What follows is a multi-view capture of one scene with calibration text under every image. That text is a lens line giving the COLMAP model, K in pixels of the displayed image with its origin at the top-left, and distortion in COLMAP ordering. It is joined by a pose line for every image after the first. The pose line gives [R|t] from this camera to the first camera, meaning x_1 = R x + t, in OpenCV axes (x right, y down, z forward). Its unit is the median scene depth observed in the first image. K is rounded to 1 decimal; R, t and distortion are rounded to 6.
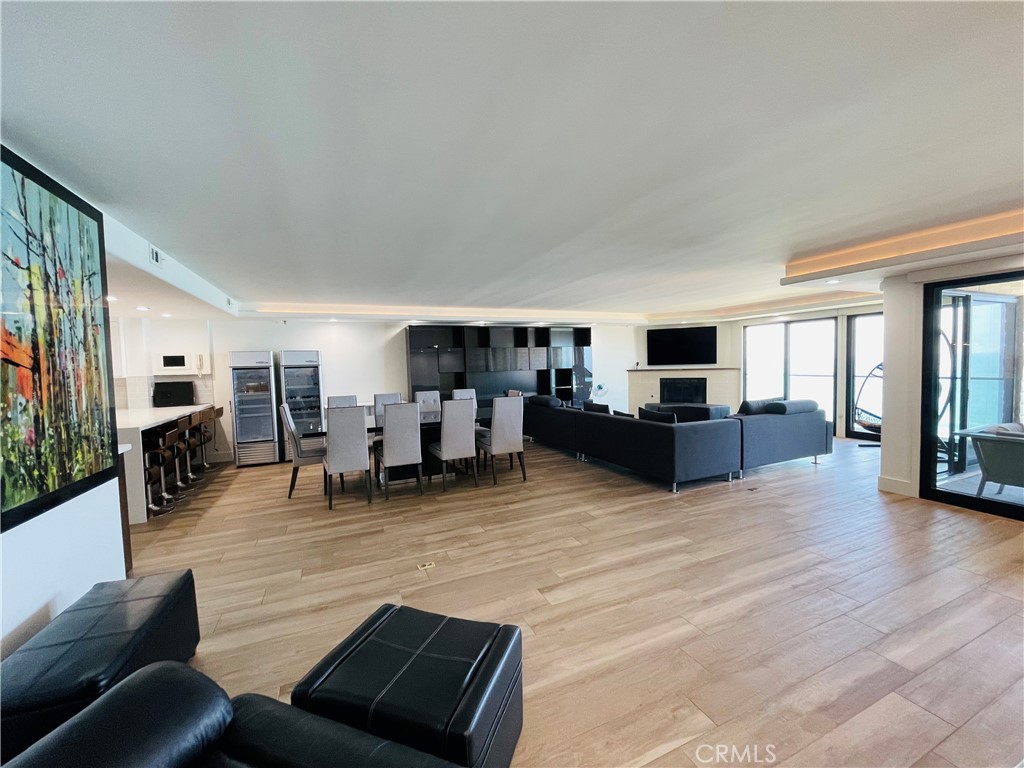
lens RADIAL K [[413.7, 0, 513.7], [0, 413.7, 382.7], [0, 0, 1]] dist [0.000539, -0.000281]
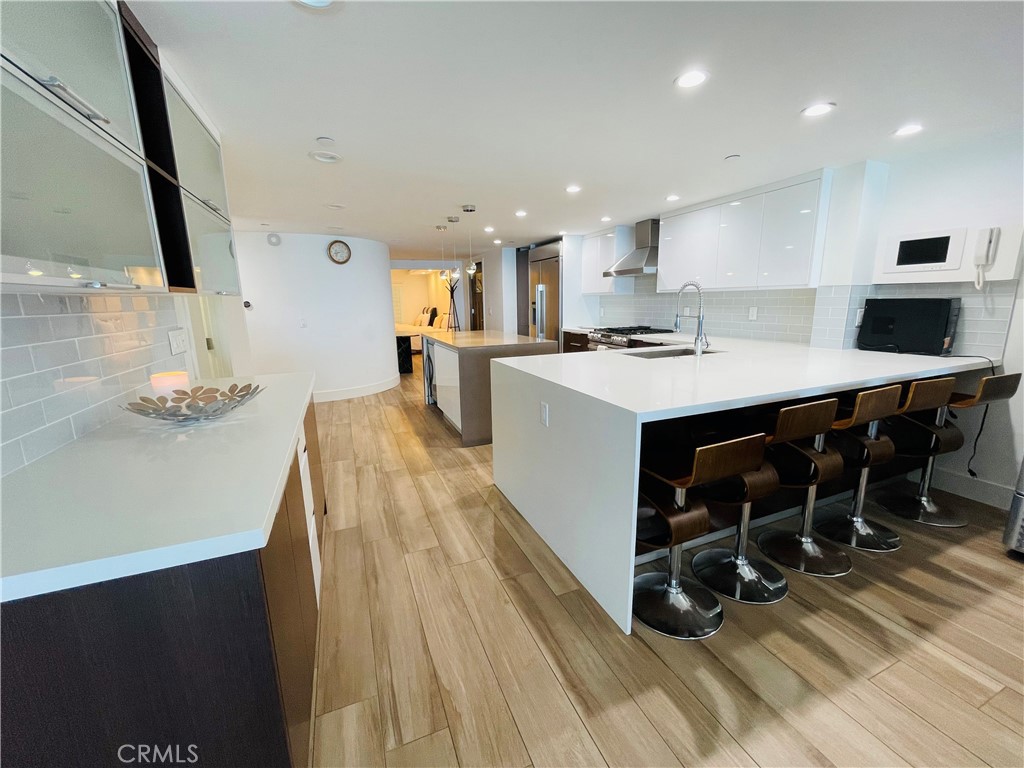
lens RADIAL K [[413.7, 0, 513.7], [0, 413.7, 382.7], [0, 0, 1]] dist [0.000539, -0.000281]
pose [[-0.017022, 0.222874, -0.974699, -0.352641], [-0.032848, 0.974189, 0.223332, 0.001177], [0.999315, 0.035818, -0.009261, 0.577014]]
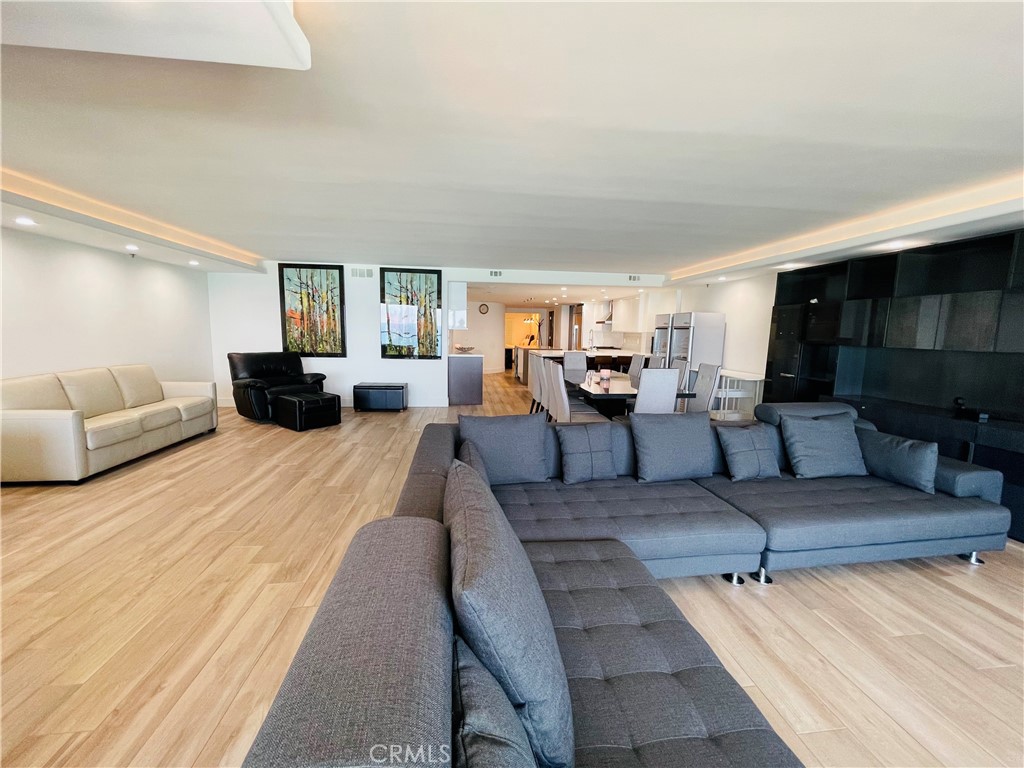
lens RADIAL K [[413.7, 0, 513.7], [0, 413.7, 382.7], [0, 0, 1]] dist [0.000539, -0.000281]
pose [[-0.289143, 0.144517, -0.946315, 0.686917], [-0.055412, 0.984355, 0.167258, -0.054385], [0.955681, 0.100798, -0.276611, 0.933173]]
